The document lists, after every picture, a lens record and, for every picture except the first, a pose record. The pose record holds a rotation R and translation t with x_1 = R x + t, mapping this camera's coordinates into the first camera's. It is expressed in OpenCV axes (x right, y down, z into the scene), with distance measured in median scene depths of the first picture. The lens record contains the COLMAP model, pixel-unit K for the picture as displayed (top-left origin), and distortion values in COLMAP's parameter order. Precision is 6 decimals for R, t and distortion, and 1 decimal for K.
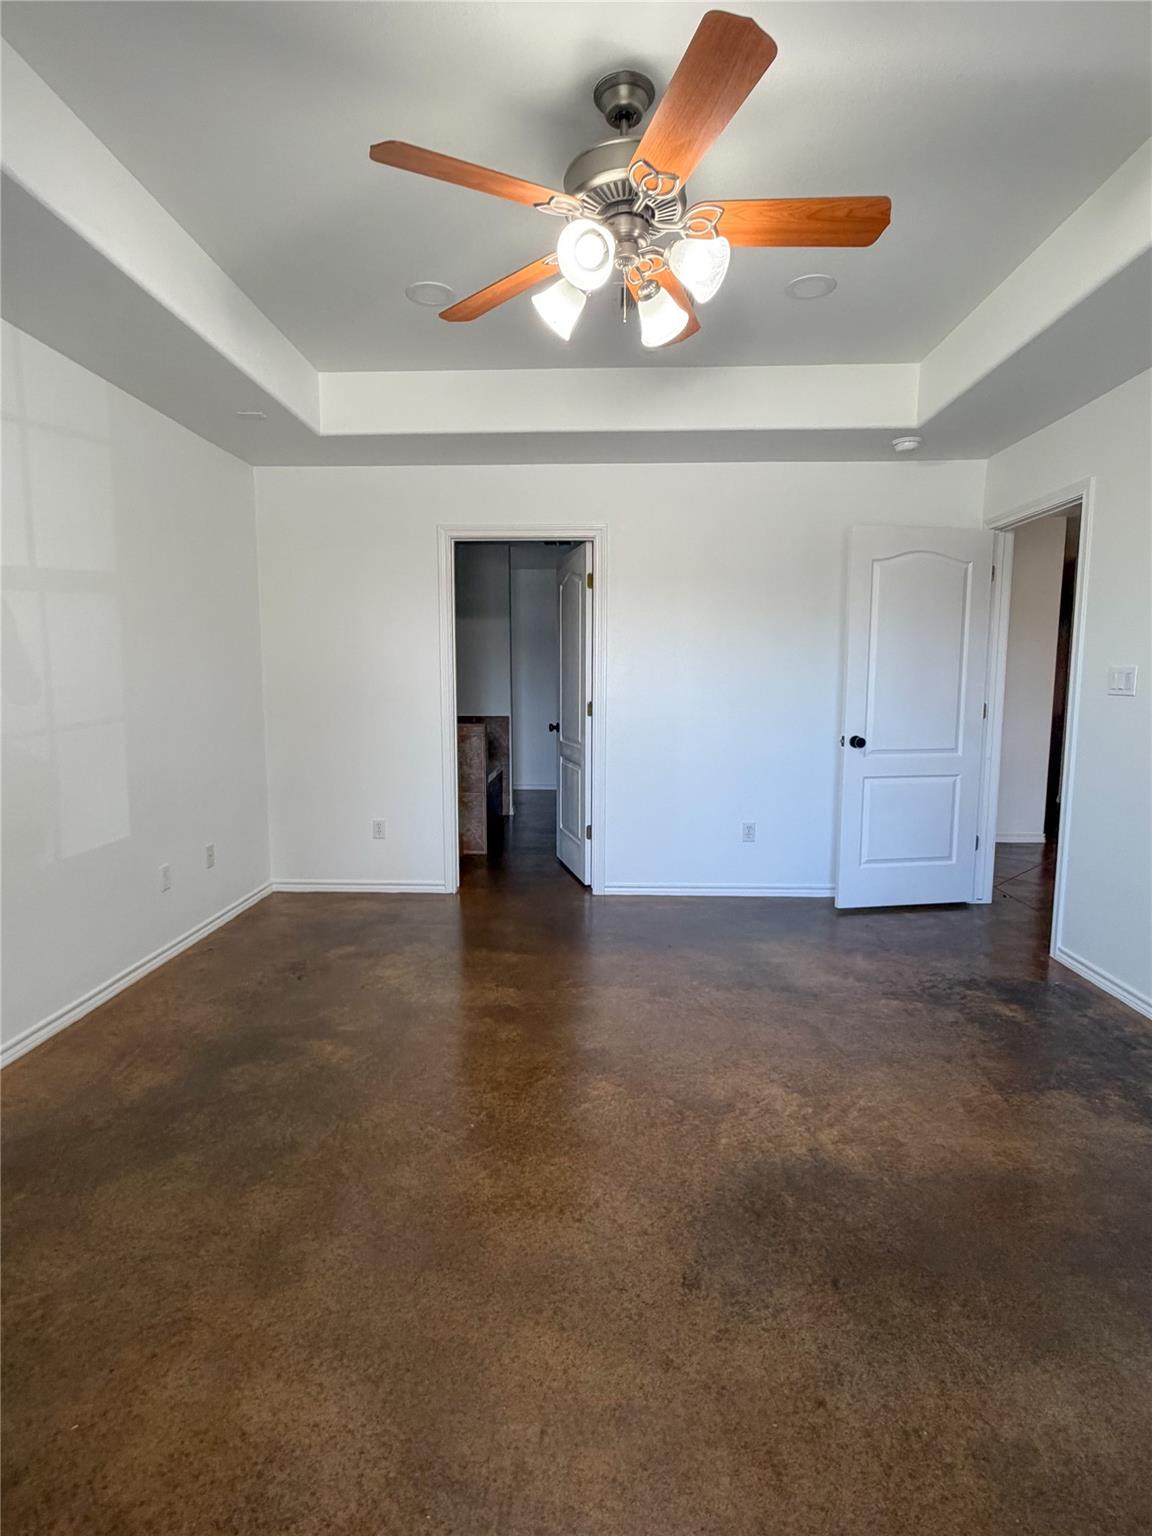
lens RADIAL K [[783.8, 0, 576.0], [0, 783.8, 768.0], [0, 0, 1]] dist [-0.000829, 0.000225]
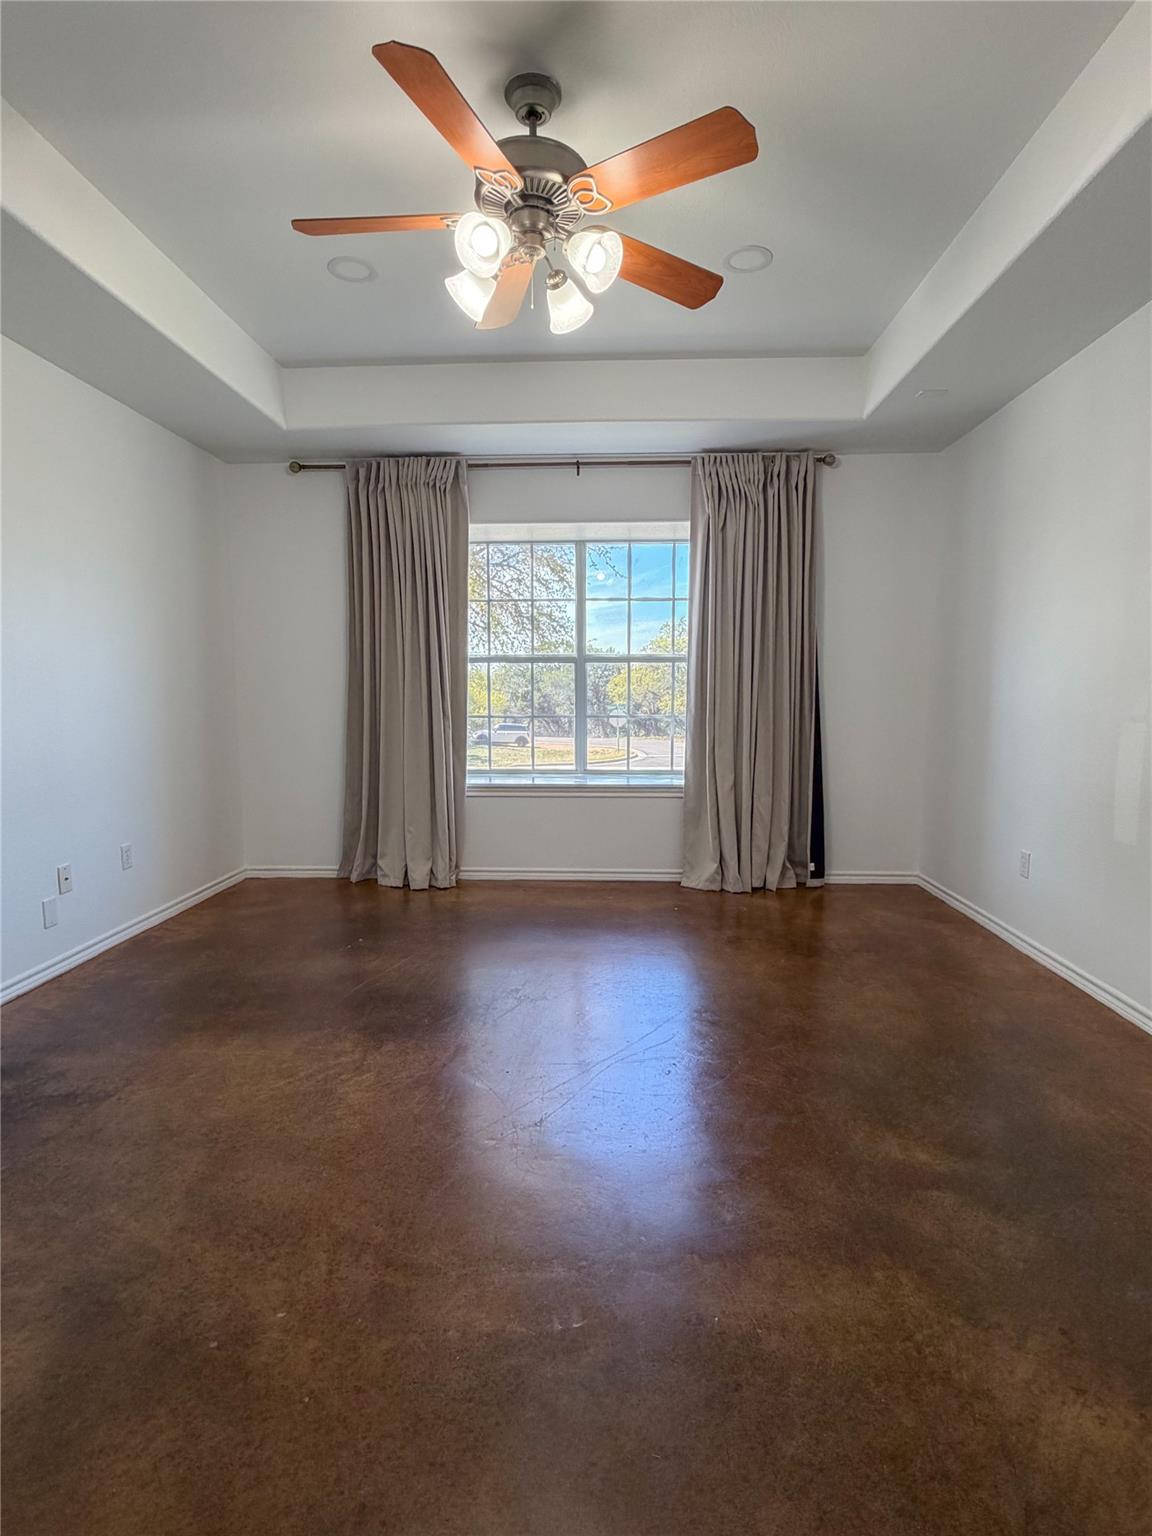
lens RADIAL K [[783.8, 0, 576.0], [0, 783.8, 768.0], [0, 0, 1]] dist [-0.000829, 0.000225]
pose [[-0.999922, -0.001488, 0.012391, -0.009467], [0.001236, 0.976167, 0.217016, -0.138573], [-0.012419, 0.217015, -0.976089, 1.592491]]
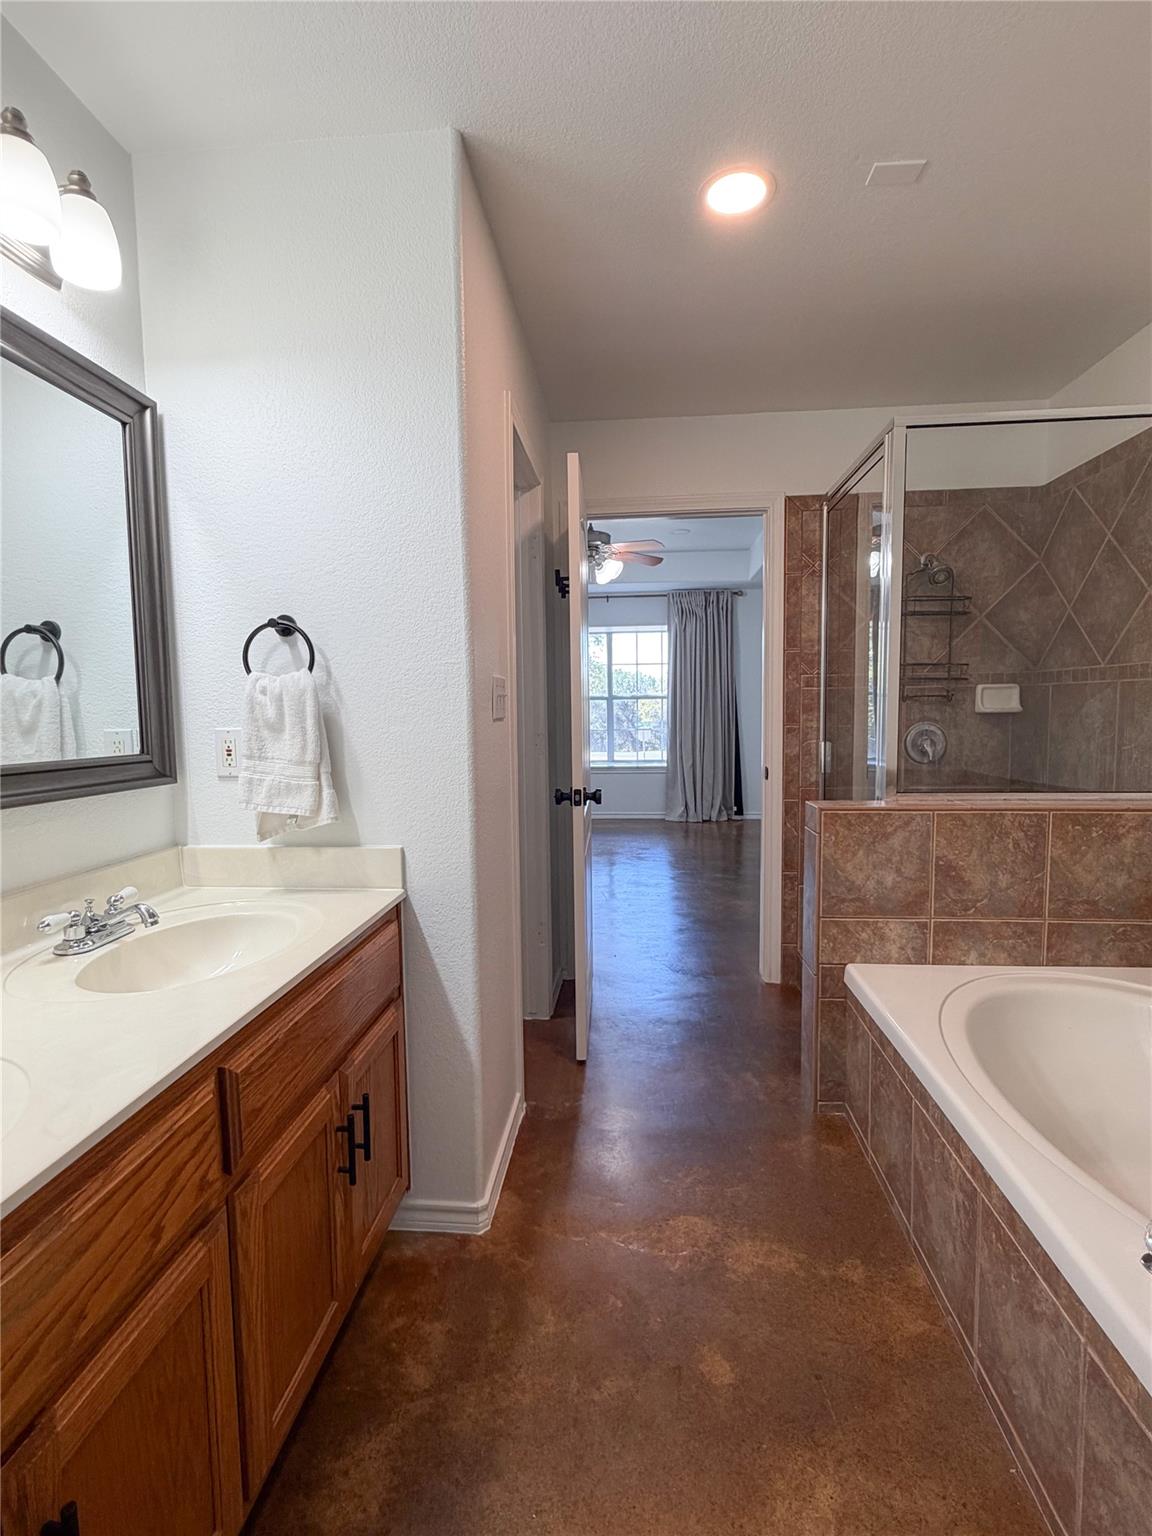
lens RADIAL K [[744.0, 0, 576.0], [0, 744.0, 768.0], [0, 0, 1]] dist [0.001452, 0.000198]
pose [[-0.998592, 0.007329, 0.052543, -0.016908], [0.017375, 0.980969, 0.193385, -0.304104], [-0.050126, 0.194025, -0.979715, 2.843527]]
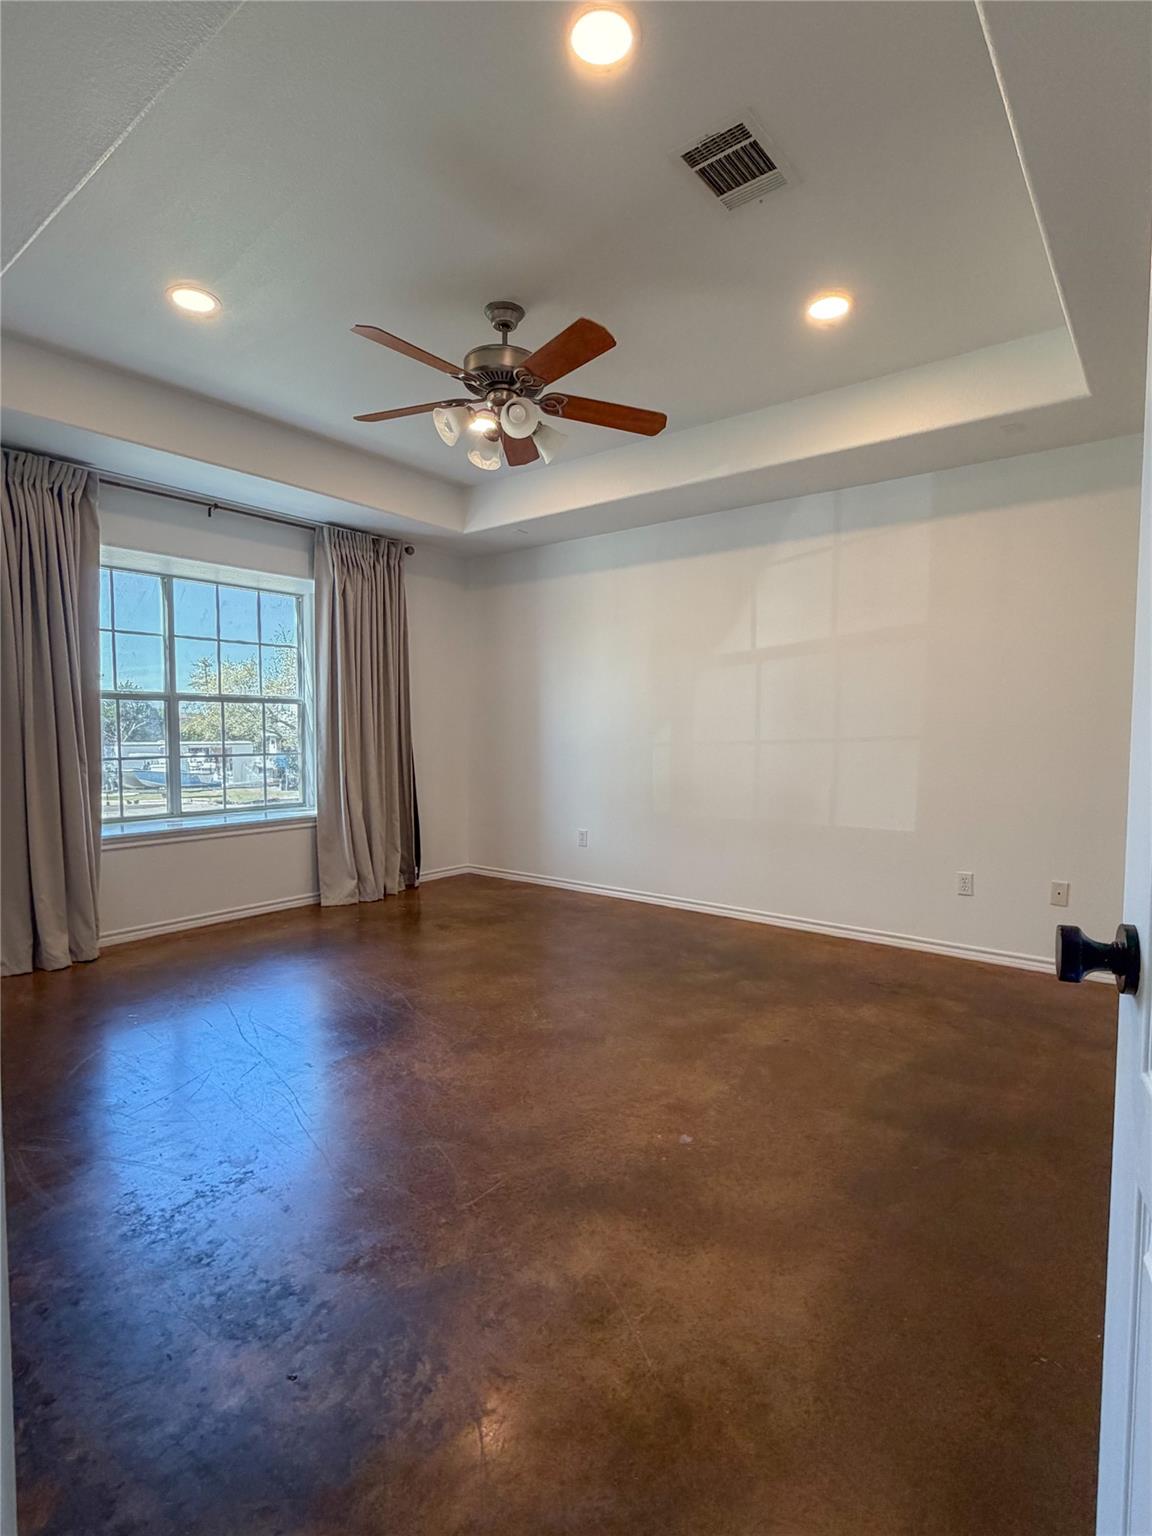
lens RADIAL K [[770.4, 0, 576.0], [0, 770.4, 768.0], [0, 0, 1]] dist [0.000510, 0.000101]
pose [[-0.591212, 0.040664, -0.805490, 0.863879], [-0.097660, 0.987770, 0.121546, -0.130628], [0.800582, 0.150524, -0.580010, 1.497559]]
